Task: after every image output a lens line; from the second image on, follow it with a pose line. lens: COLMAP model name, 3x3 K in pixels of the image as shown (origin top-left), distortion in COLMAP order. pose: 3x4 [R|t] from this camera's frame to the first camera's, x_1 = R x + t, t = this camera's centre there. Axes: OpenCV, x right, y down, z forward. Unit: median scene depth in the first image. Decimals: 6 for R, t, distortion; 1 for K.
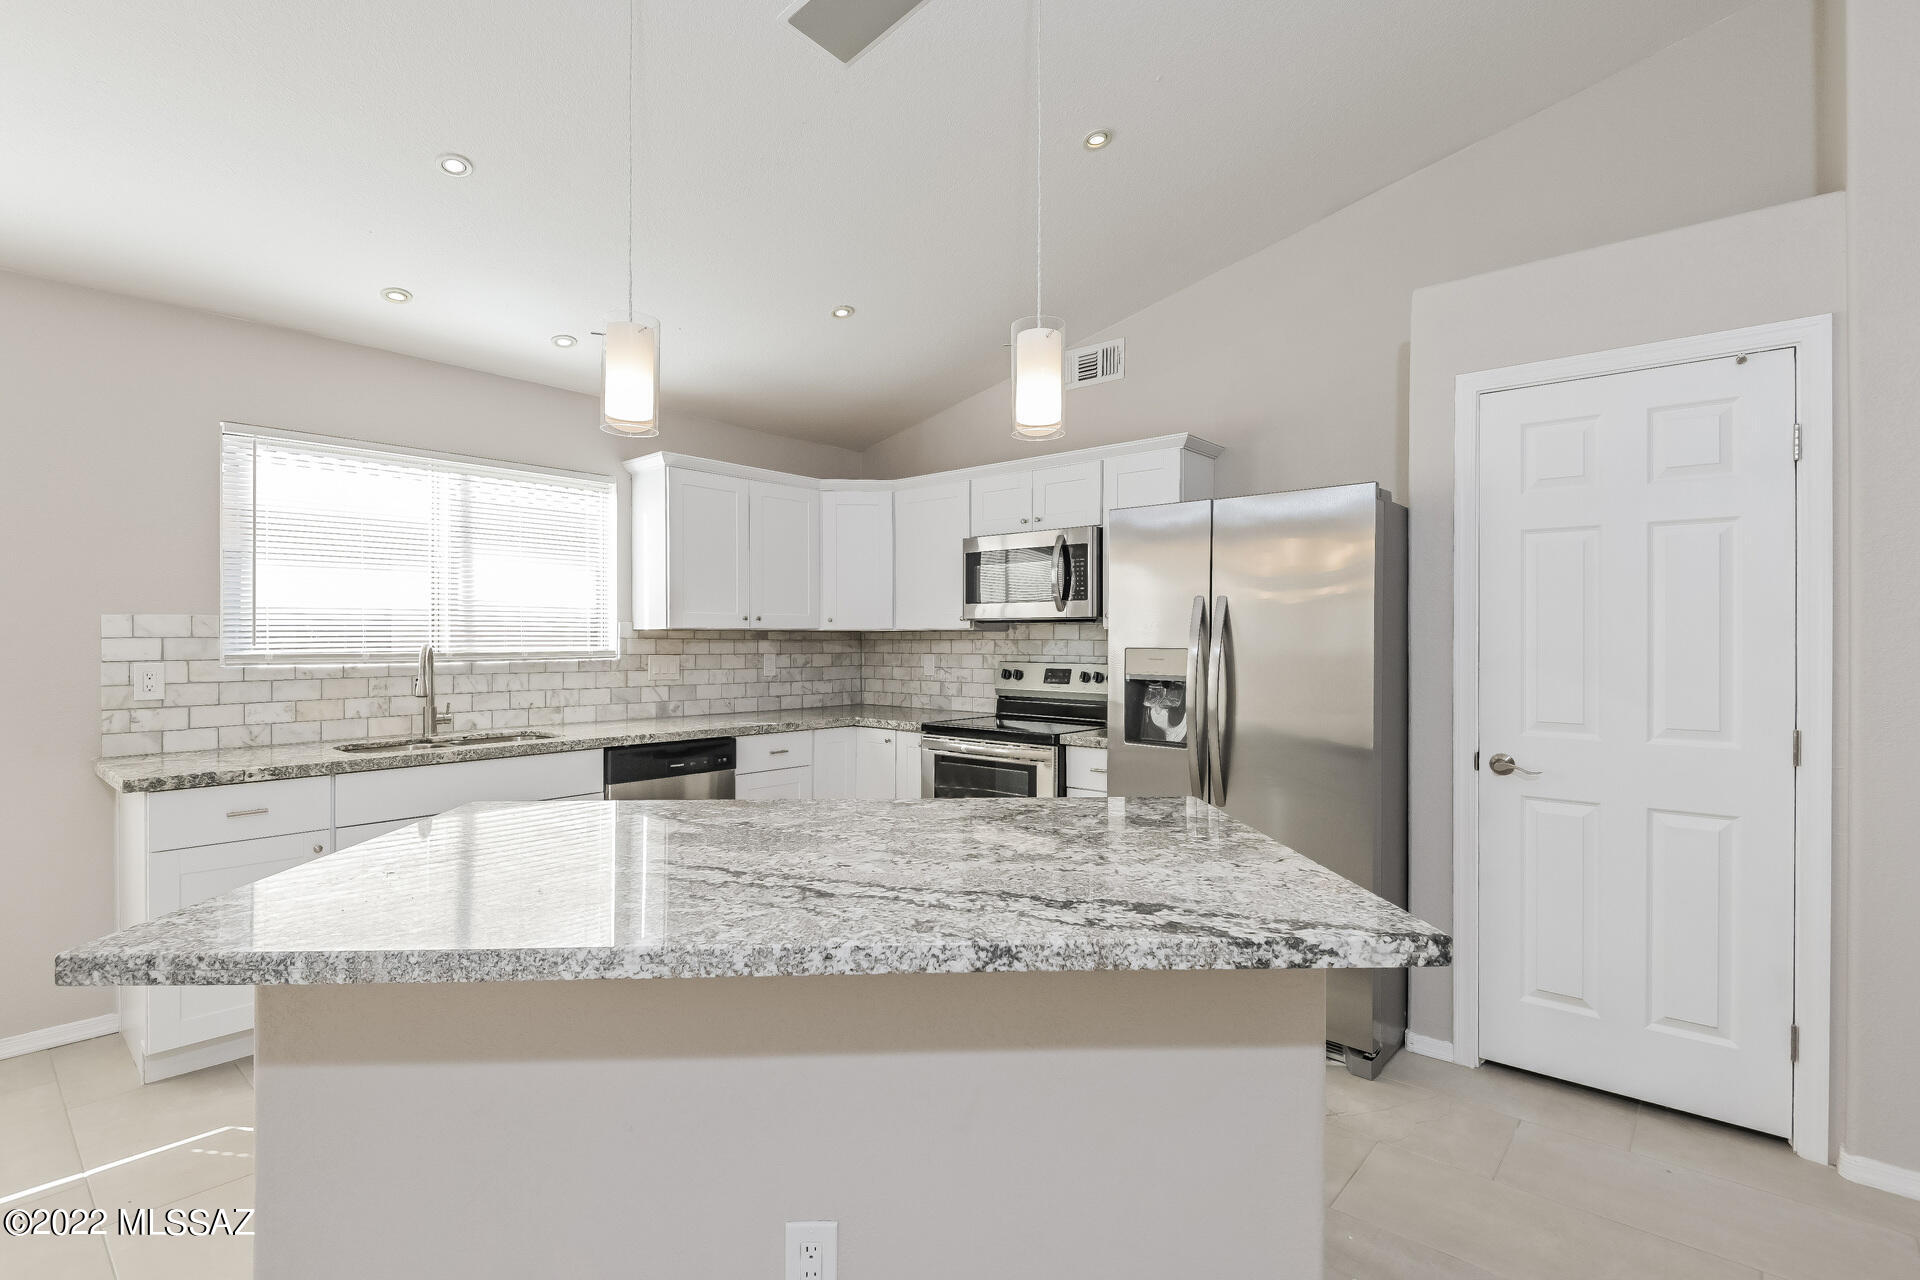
lens RADIAL K [[889.3, 0, 947.1], [0, 889.3, 638.9], [0, 0, 1]] dist [-0.003411, -0.000352]
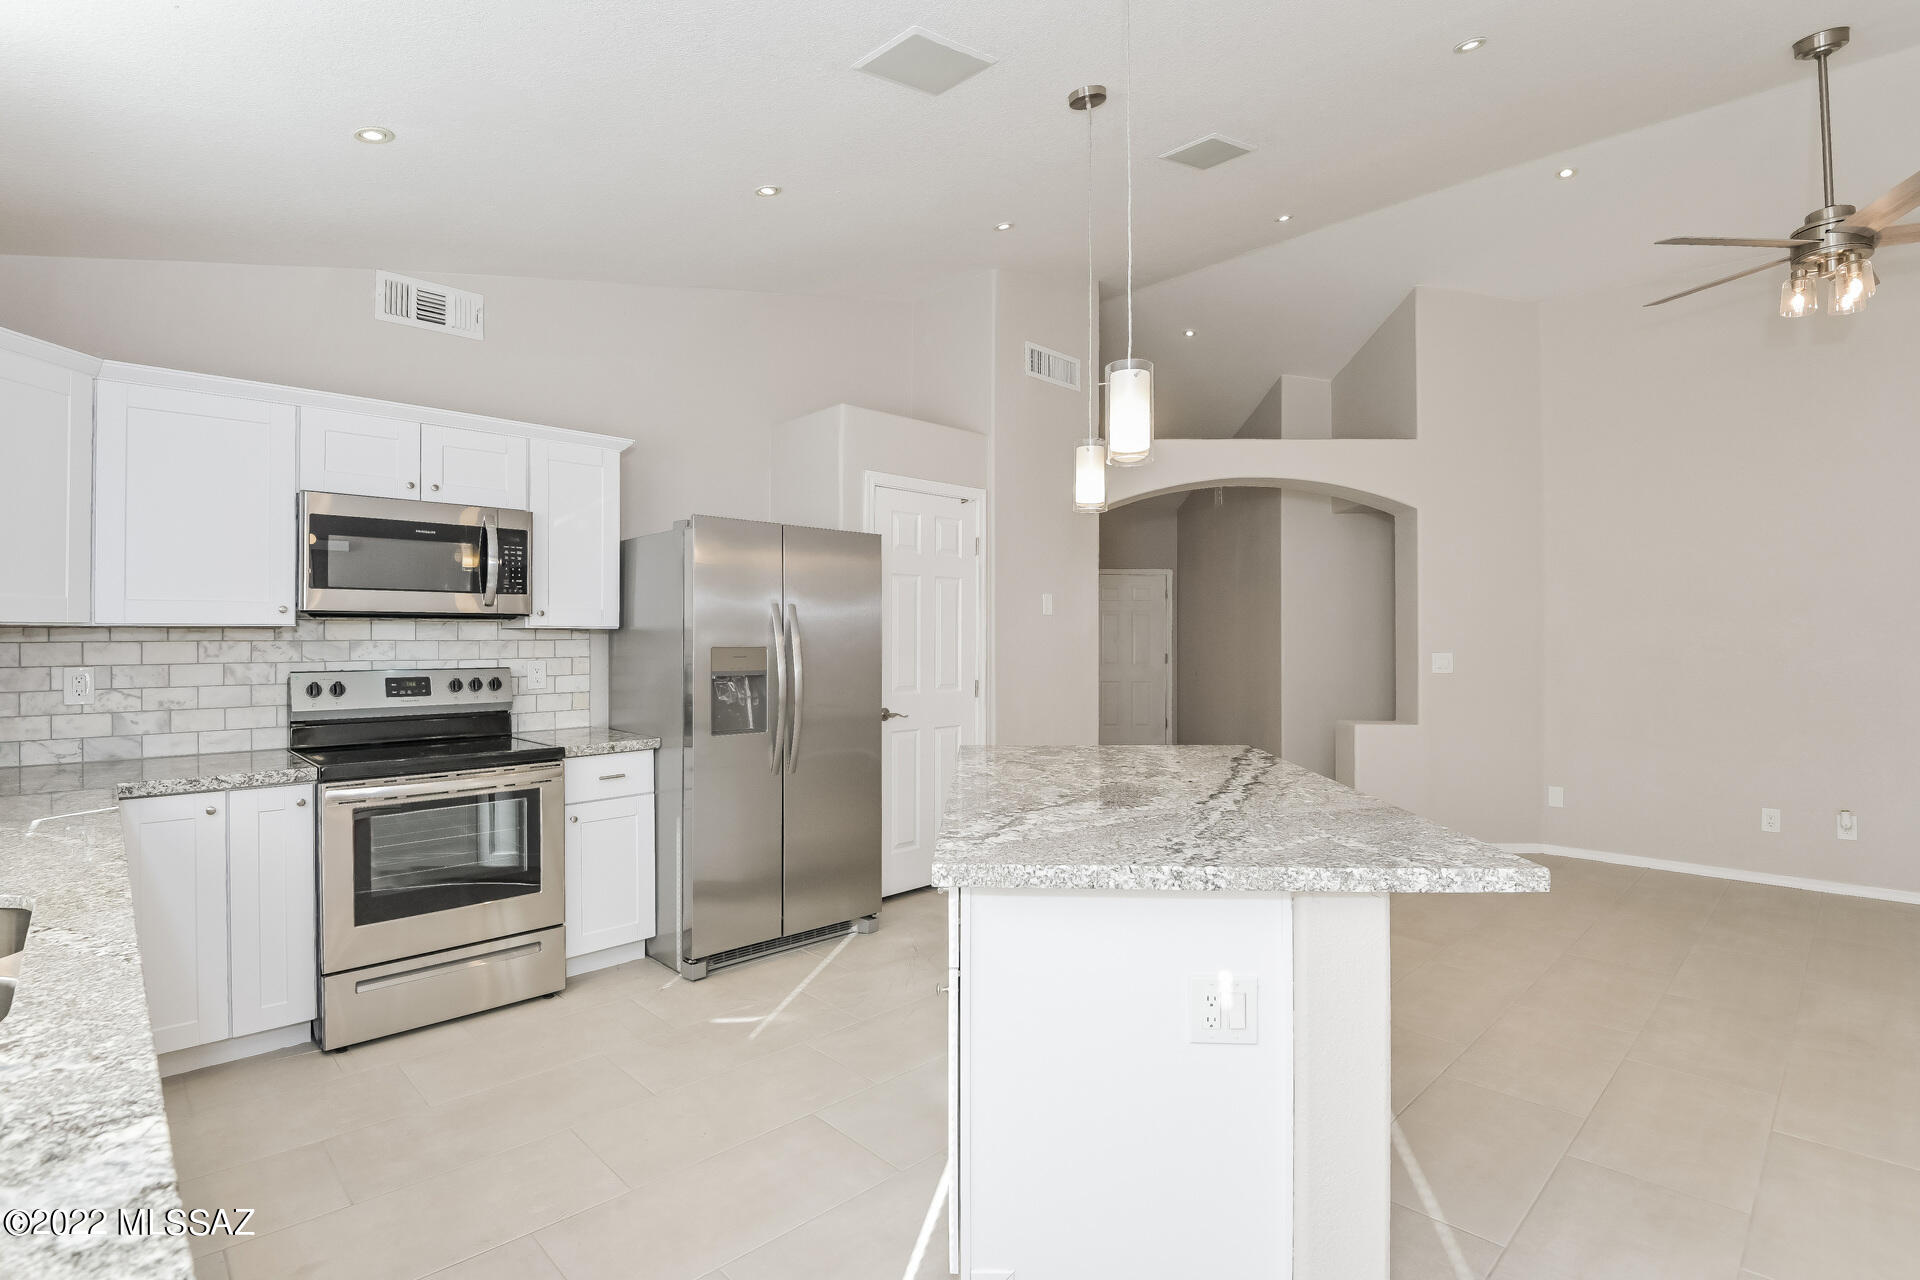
lens RADIAL K [[889.3, 0, 951.1], [0, 889.3, 646.2], [0, 0, 1]] dist [-0.003411, -0.000352]
pose [[0.077767, -0.005214, 0.996958, -0.863368], [0.004503, 0.999978, 0.004879, 0.006332], [-0.996961, 0.004110, 0.077789, 0.650764]]
